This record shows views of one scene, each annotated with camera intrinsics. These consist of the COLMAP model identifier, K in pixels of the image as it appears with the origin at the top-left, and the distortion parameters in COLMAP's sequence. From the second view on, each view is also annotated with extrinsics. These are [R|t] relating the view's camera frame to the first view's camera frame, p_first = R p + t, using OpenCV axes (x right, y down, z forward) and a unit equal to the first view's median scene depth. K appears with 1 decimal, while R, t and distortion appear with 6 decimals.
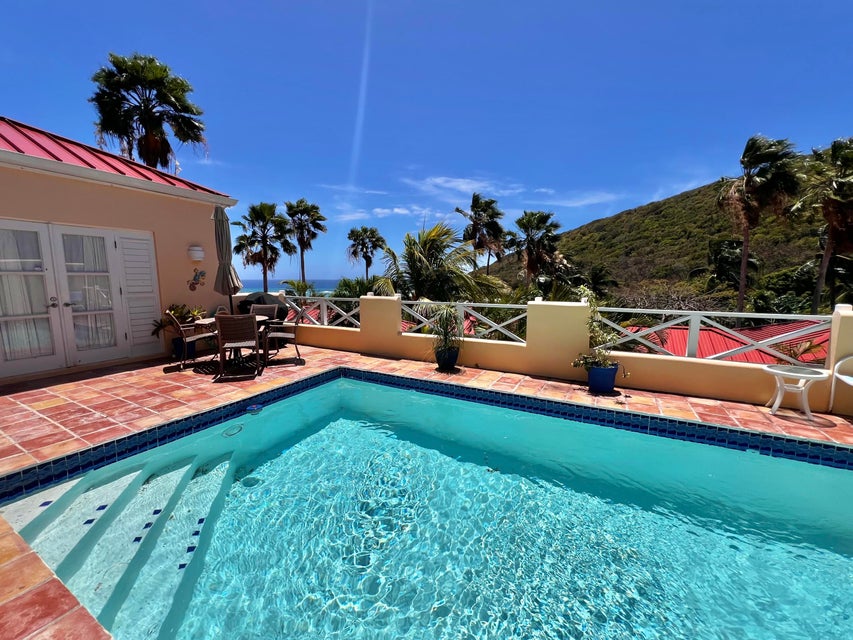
lens RADIAL K [[339.8, 0, 423.6], [0, 339.8, 318.8], [0, 0, 1]] dist [0.003185, 0.000314]
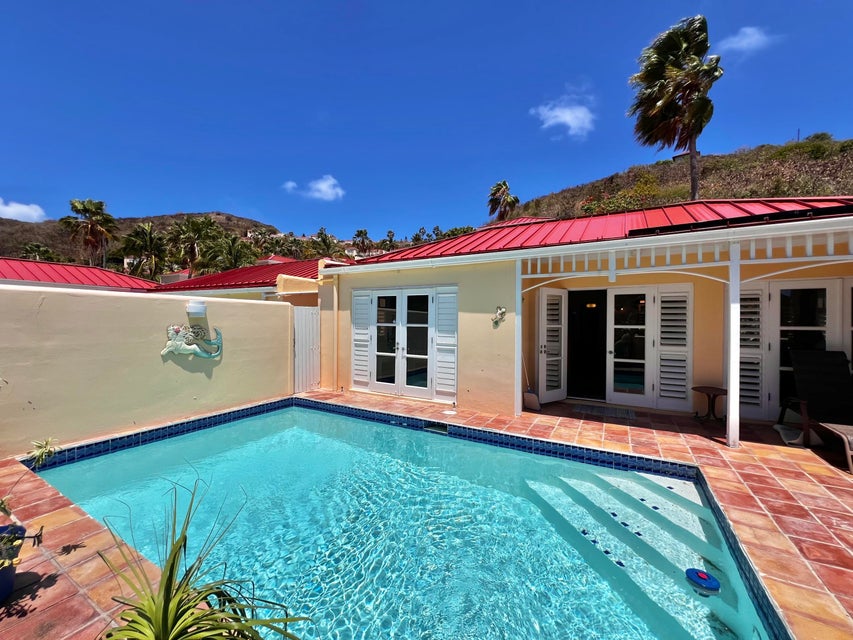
lens RADIAL K [[339.8, 0, 422.5], [0, 339.8, 318.0], [0, 0, 1]] dist [0.003185, 0.000314]
pose [[-0.999741, -0.009641, 0.020601, -0.047277], [-0.007185, 0.993210, 0.116113, -0.257102], [-0.021581, 0.115935, -0.993022, 1.775630]]
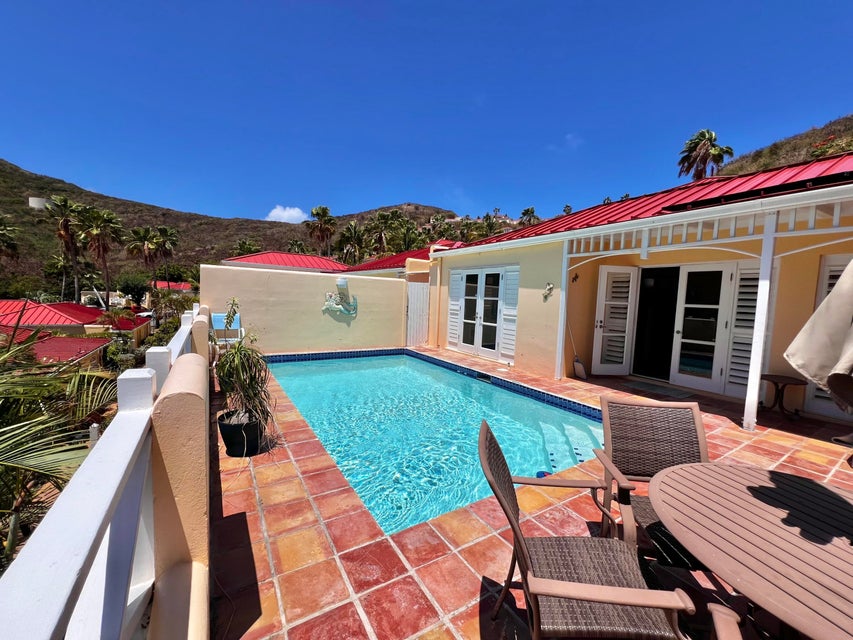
lens RADIAL K [[339.8, 0, 431.3], [0, 339.8, 320.5], [0, 0, 1]] dist [0.003185, 0.000314]
pose [[-0.875395, -0.071212, 0.478134, -0.723272], [0.017676, 0.983713, 0.178874, -0.266574], [-0.483084, 0.165037, -0.859879, 2.078572]]
